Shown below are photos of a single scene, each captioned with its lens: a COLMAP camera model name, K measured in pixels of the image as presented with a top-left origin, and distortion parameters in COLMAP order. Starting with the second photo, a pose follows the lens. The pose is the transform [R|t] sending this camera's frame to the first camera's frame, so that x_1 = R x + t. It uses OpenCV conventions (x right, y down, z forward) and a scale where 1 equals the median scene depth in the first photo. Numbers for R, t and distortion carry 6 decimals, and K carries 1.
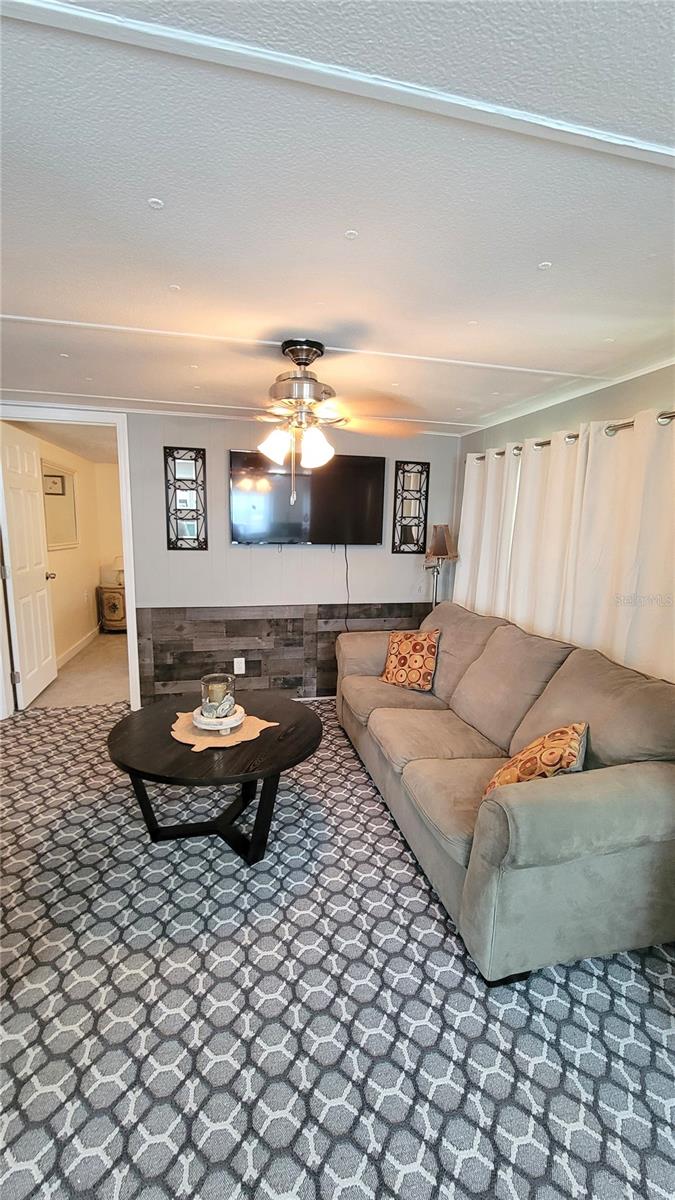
lens RADIAL K [[491.7, 0, 337.0], [0, 491.7, 606.4], [0, 0, 1]] dist [-0.000125, -0.000707]
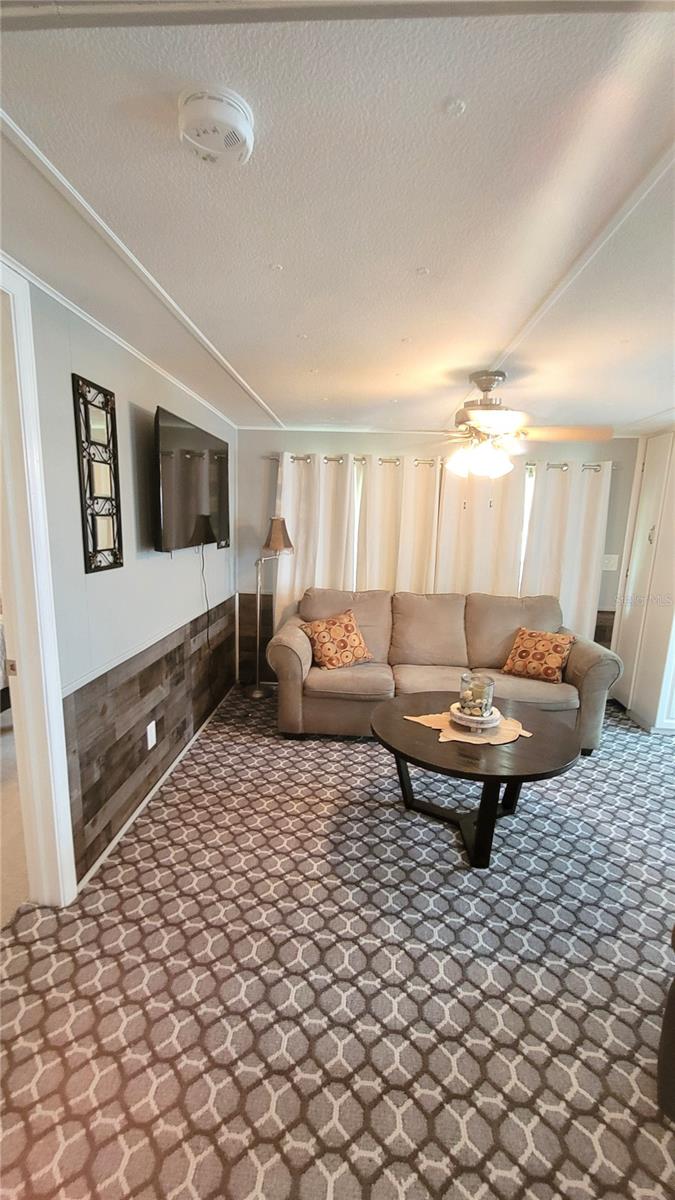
lens RADIAL K [[491.7, 0, 337.0], [0, 491.7, 606.4], [0, 0, 1]] dist [-0.000125, -0.000707]
pose [[0.281735, -0.181307, 0.942207, -0.801289], [0.140385, 0.979206, 0.146449, -0.122891], [-0.949167, 0.091011, 0.301329, 0.600897]]
